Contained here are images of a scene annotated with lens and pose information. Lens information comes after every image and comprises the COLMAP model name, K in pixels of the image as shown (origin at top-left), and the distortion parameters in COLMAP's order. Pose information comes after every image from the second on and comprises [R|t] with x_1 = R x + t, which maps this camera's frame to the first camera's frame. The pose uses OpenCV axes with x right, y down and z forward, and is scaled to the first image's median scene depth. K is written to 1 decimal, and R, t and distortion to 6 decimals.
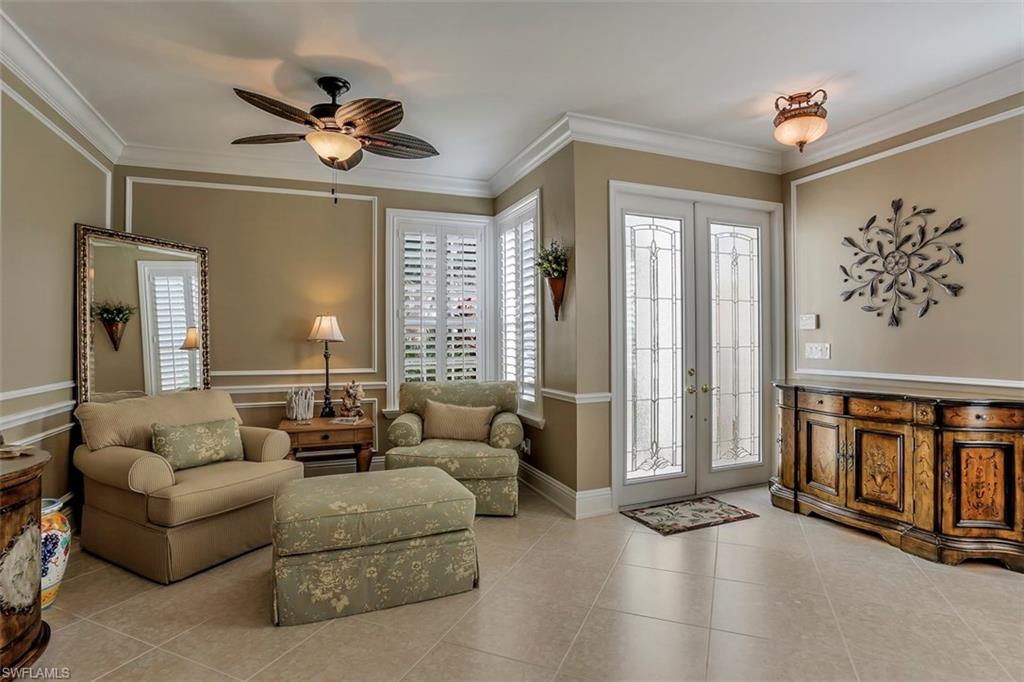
lens RADIAL K [[505.7, 0, 508.0], [0, 505.7, 334.1], [0, 0, 1]] dist [-0.092906, 0.045817]
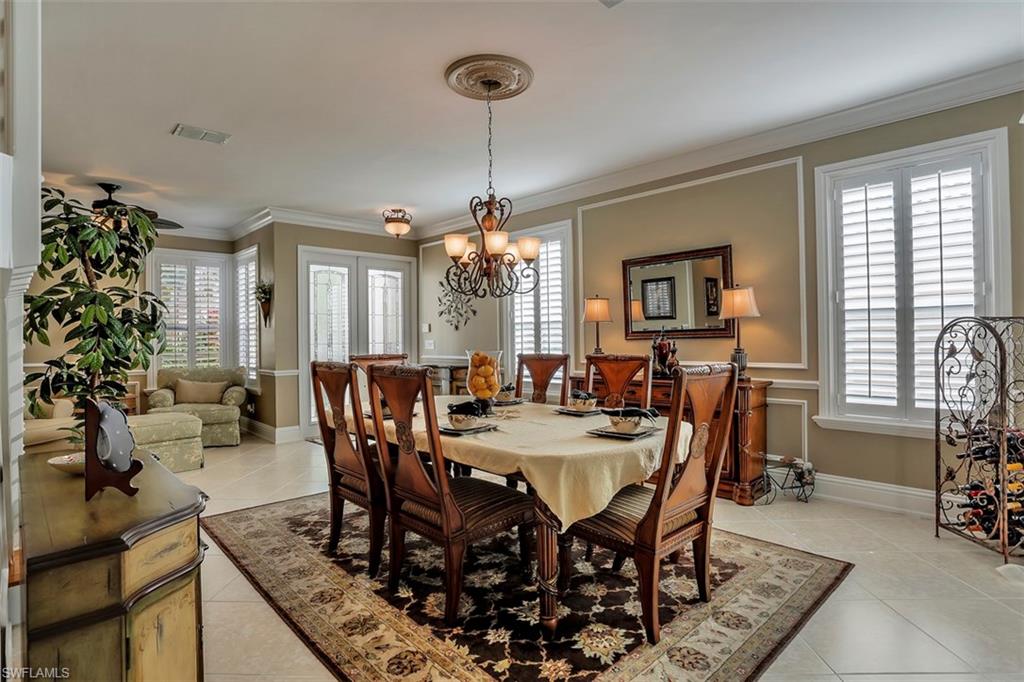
lens RADIAL K [[505.7, 0, 508.0], [0, 505.7, 334.1], [0, 0, 1]] dist [-0.092906, 0.045817]
pose [[0.918882, -0.004916, 0.394501, 0.183630], [0.005759, 0.999983, -0.000954, 0.000183], [-0.394490, 0.003148, 0.918895, -0.799447]]
